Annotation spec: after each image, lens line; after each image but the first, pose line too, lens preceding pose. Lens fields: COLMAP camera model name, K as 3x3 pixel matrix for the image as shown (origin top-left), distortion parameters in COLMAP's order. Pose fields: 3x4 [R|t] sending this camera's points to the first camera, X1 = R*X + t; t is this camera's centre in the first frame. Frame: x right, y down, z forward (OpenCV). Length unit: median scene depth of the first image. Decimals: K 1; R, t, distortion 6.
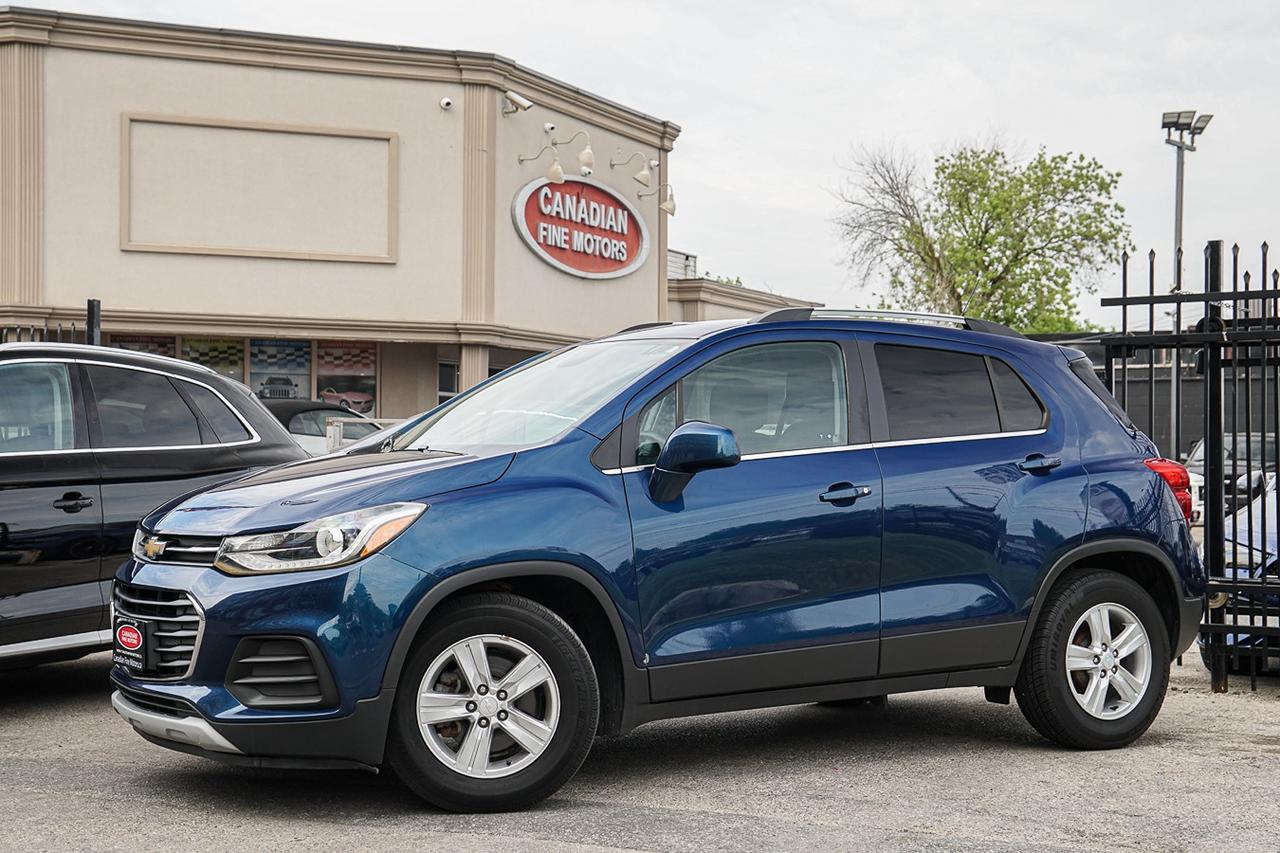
lens RADIAL K [[1750.8, 0, 640.4], [0, 1750.8, 448.8], [0, 0, 1]] dist [0.038859, -0.042970]
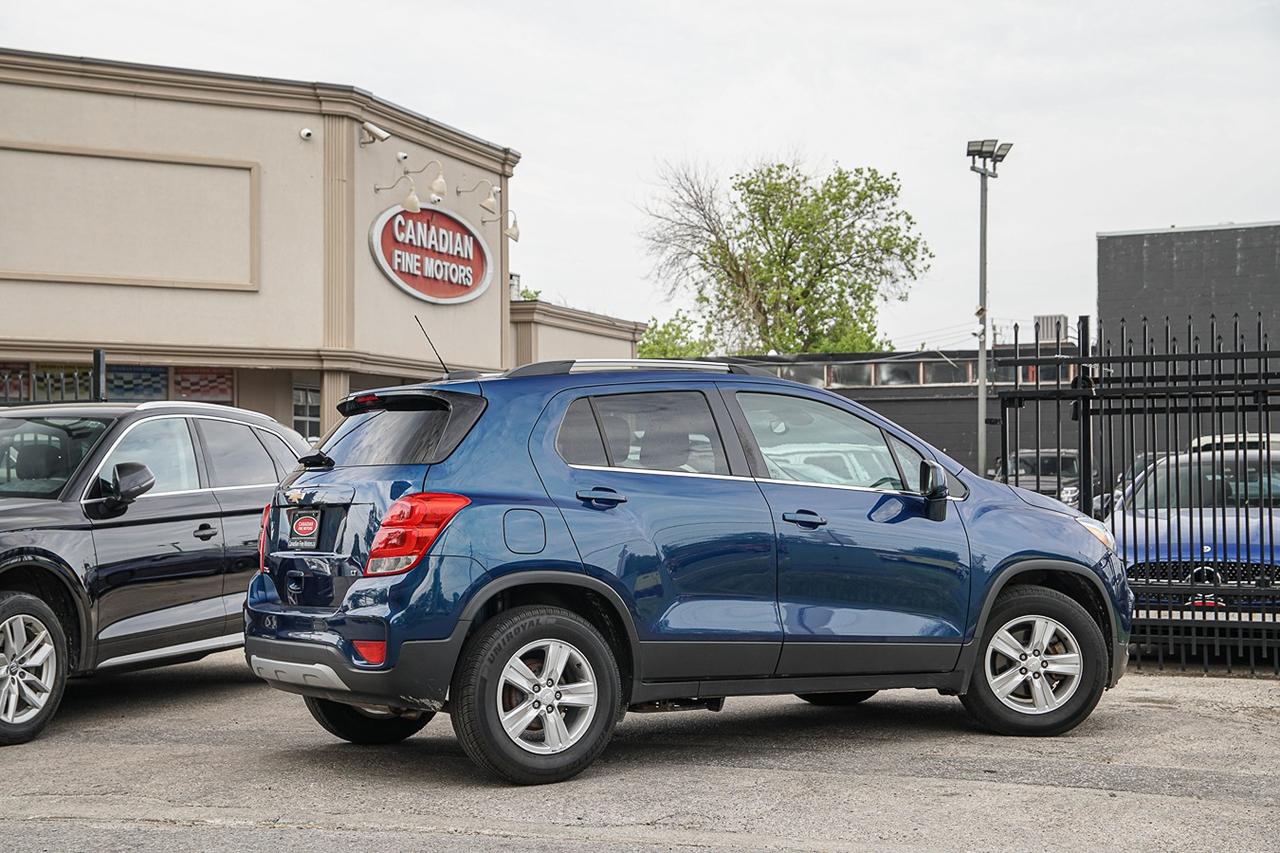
lens RADIAL K [[2033.2, 0, 640.0], [0, 2033.2, 426.5], [0, 0, 1]] dist [0.012899, 0.005377]
pose [[0.987484, -0.005297, 0.157628, -0.101550], [0.007632, 0.999870, -0.014215, -0.008495], [-0.157532, 0.015240, 0.987396, -0.184937]]
